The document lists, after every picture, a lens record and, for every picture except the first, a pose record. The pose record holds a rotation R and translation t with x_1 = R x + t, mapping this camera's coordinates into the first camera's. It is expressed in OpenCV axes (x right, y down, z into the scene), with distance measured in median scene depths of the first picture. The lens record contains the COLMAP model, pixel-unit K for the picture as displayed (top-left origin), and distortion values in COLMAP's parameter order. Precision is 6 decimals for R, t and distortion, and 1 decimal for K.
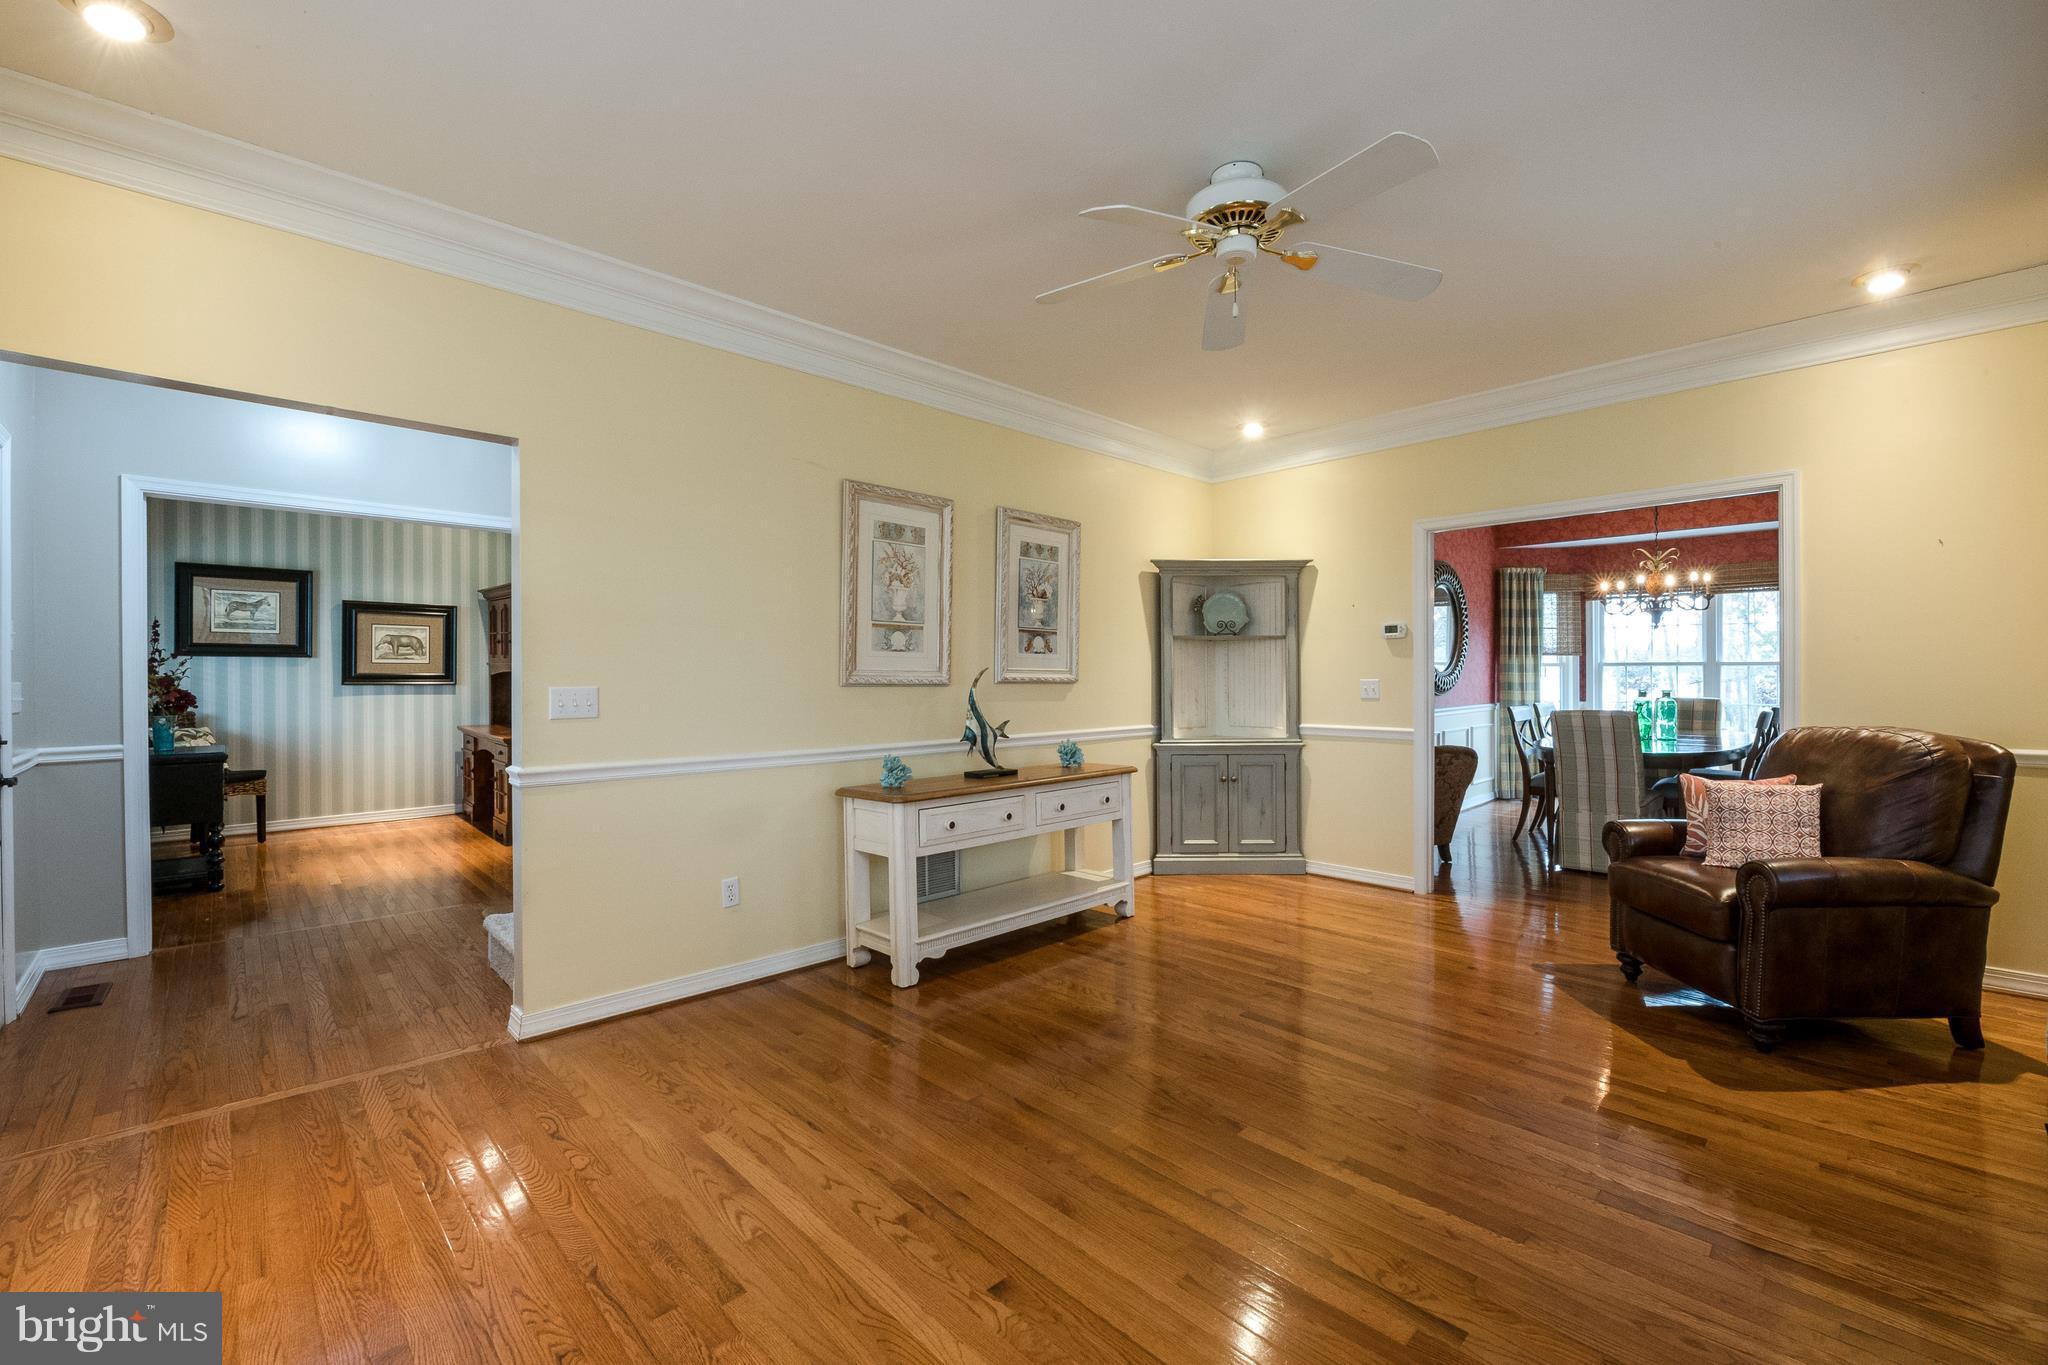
lens RADIAL K [[914.7, 0, 1024.8], [0, 914.7, 680.5], [0, 0, 1]] dist [0.002029, -0.001607]
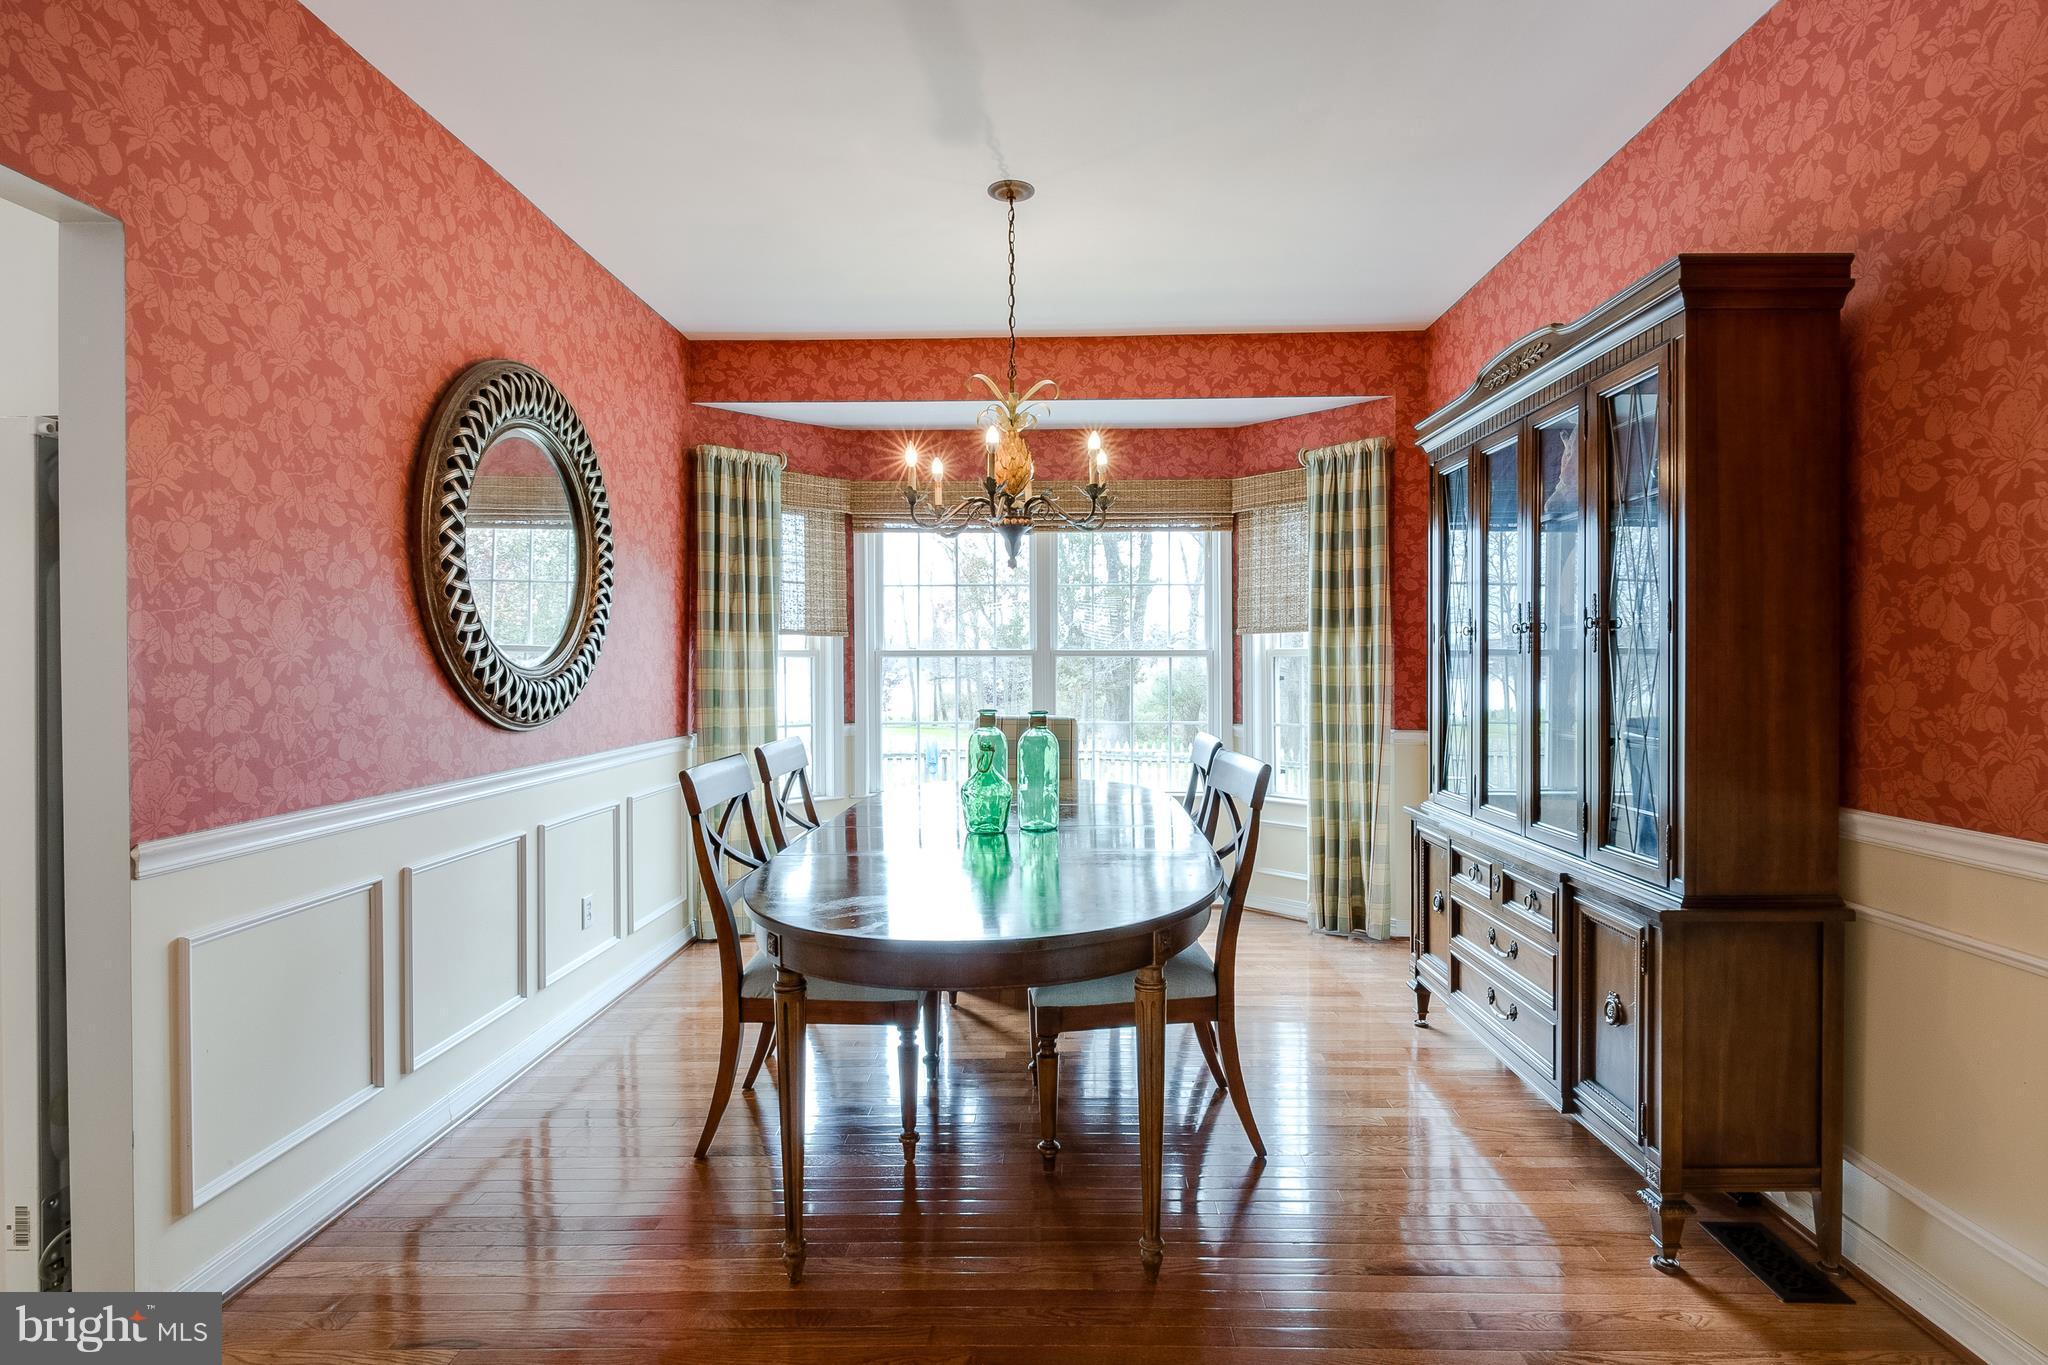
lens RADIAL K [[979.1, 0, 1022.9], [0, 979.1, 674.6], [0, 0, 1]] dist [0.005760, -0.001079]
pose [[0.734235, -0.004859, 0.678878, 0.303476], [0.002776, 0.999988, 0.004155, -0.007693], [-0.678889, -0.001166, 0.734240, 0.523592]]
